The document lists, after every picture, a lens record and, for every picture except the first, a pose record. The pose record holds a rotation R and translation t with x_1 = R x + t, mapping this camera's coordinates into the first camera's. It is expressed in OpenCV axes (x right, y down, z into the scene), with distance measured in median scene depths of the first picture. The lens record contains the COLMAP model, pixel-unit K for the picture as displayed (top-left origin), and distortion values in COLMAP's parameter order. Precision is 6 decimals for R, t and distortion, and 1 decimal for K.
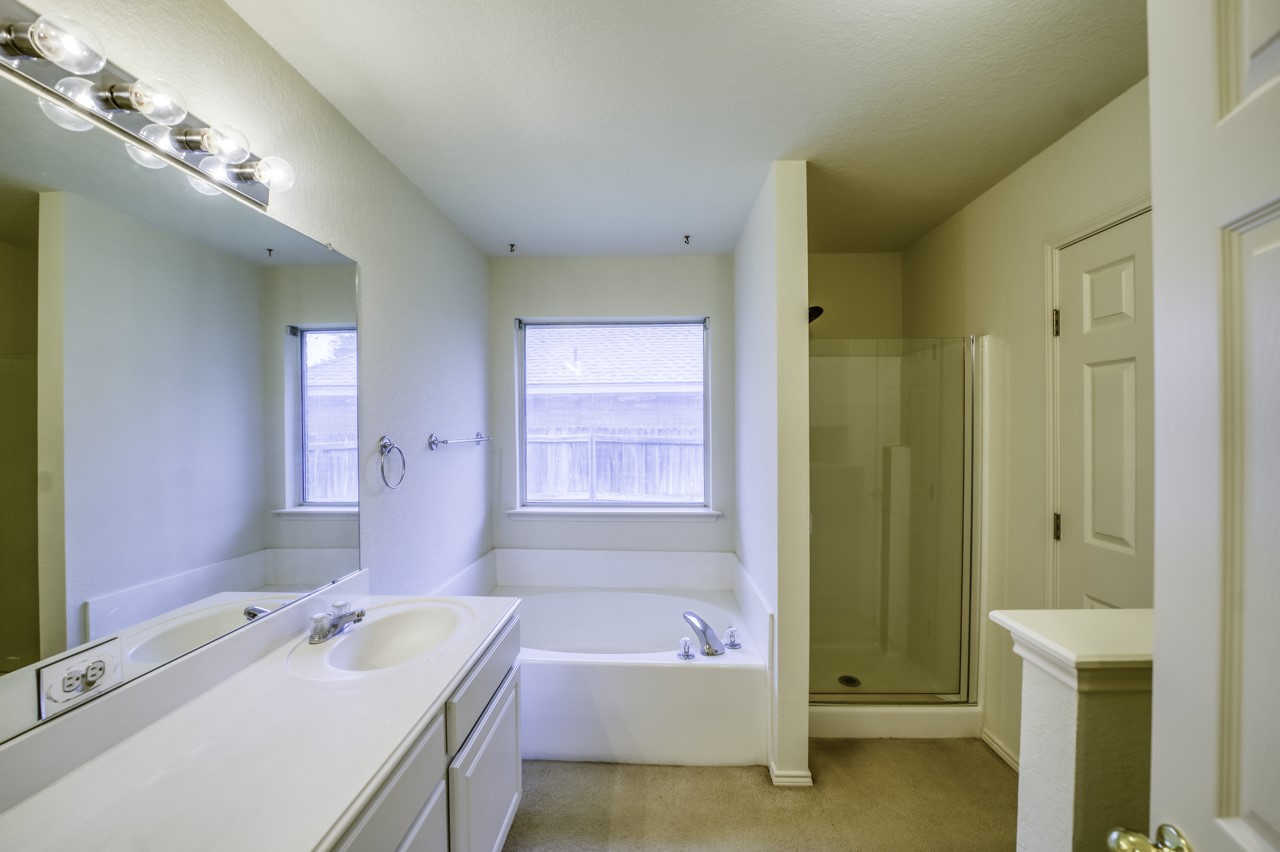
lens RADIAL K [[519.3, 0, 637.6], [0, 519.3, 423.9], [0, 0, 1]] dist [-0.041541, 0.006501]
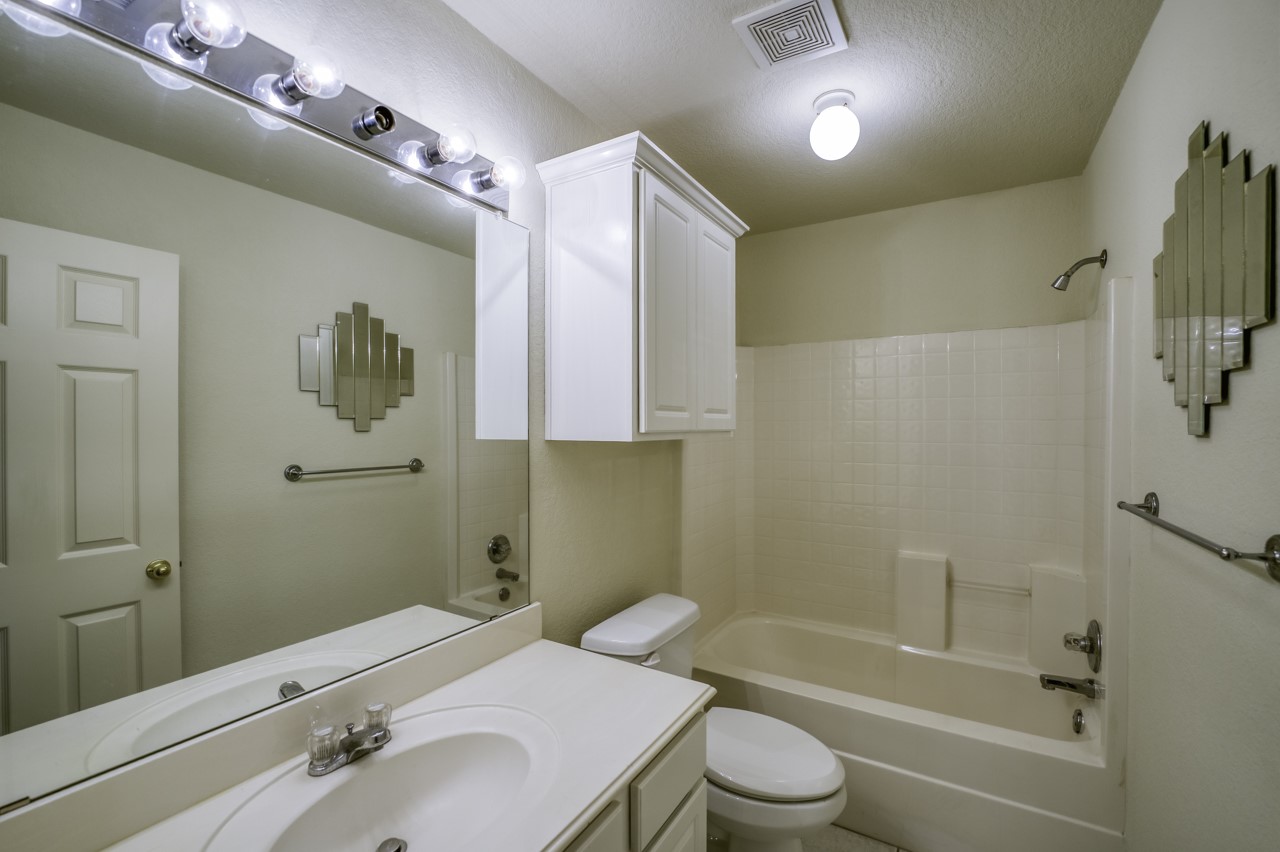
lens RADIAL K [[519.3, 0, 637.6], [0, 519.3, 423.9], [0, 0, 1]] dist [-0.041541, 0.006501]
pose [[0.870774, 0.002863, -0.491675, 0.011974], [-0.002912, 0.999996, 0.000667, -0.003866], [0.491674, 0.000851, 0.870779, 0.356014]]
